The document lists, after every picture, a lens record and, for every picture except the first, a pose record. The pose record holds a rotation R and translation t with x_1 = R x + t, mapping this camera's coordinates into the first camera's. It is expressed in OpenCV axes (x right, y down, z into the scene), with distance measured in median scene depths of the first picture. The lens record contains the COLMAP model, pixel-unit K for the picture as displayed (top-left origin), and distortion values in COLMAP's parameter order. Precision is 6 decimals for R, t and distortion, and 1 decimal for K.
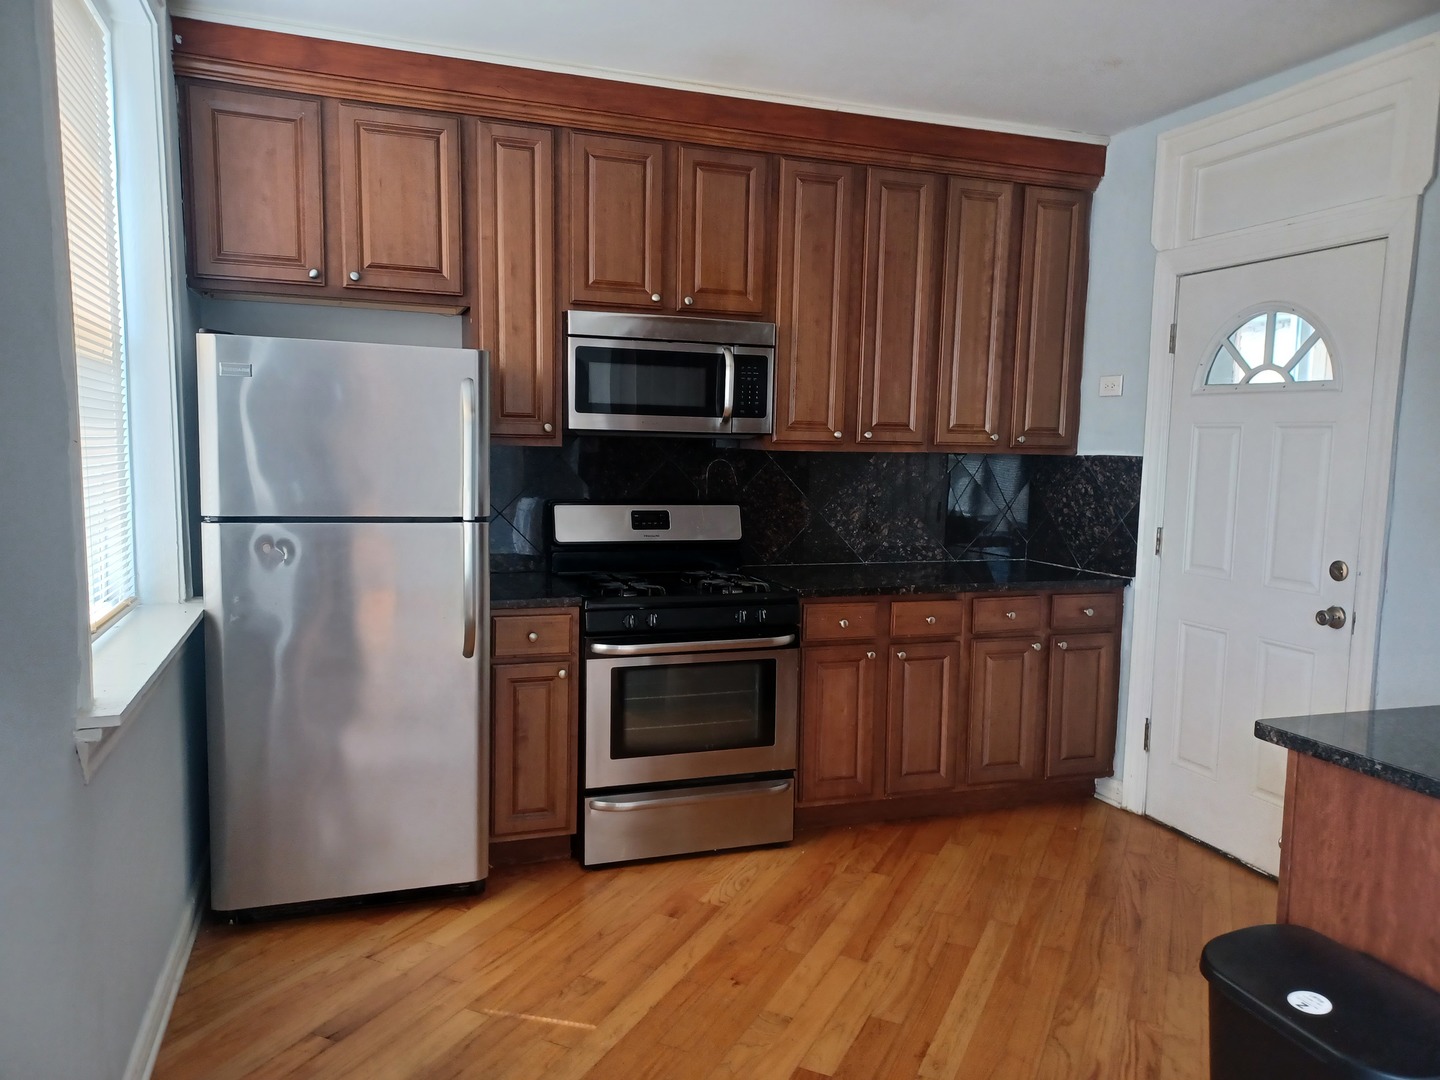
lens RADIAL K [[1062.4, 0, 720.9], [0, 1062.4, 544.8], [0, 0, 1]] dist [0.046844, -0.004329]
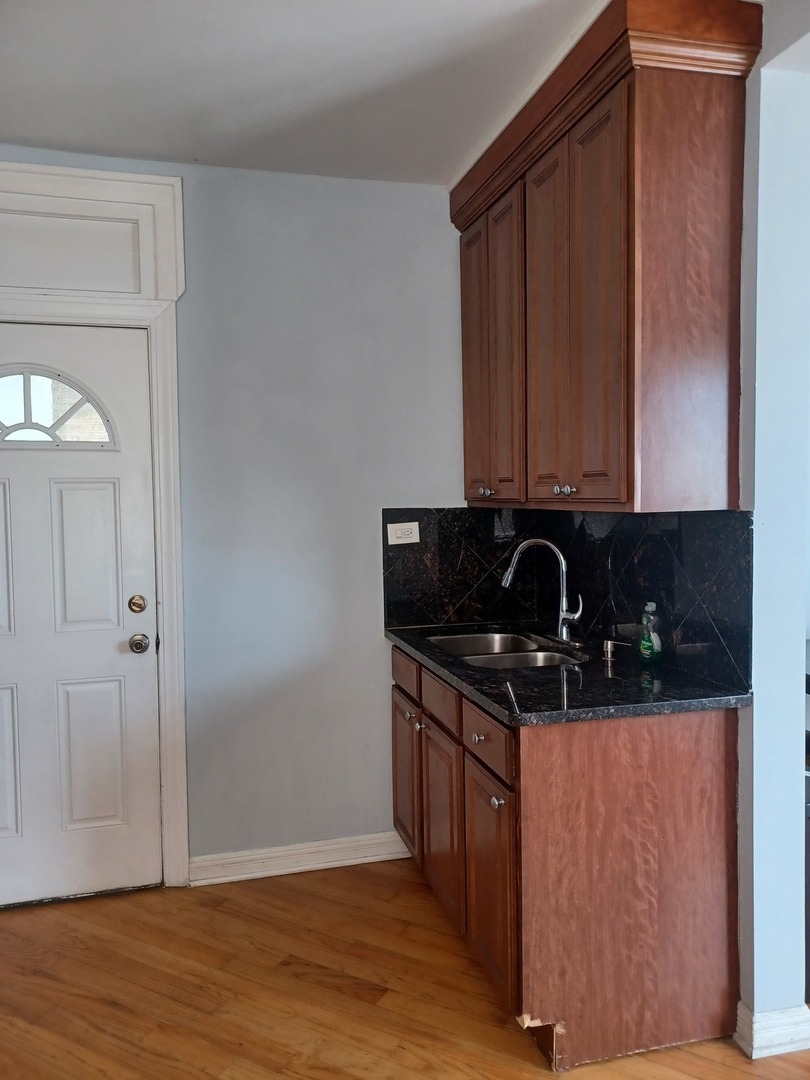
lens RADIAL K [[796.8, 0, 403.3], [0, 796.8, 534.1], [0, 0, 1]] dist [0.046844, -0.004329]
pose [[0.095757, -0.072033, 0.992795, -0.262578], [0.114475, 0.991558, 0.060902, -0.071689], [-0.988800, 0.107819, 0.103195, 0.614186]]
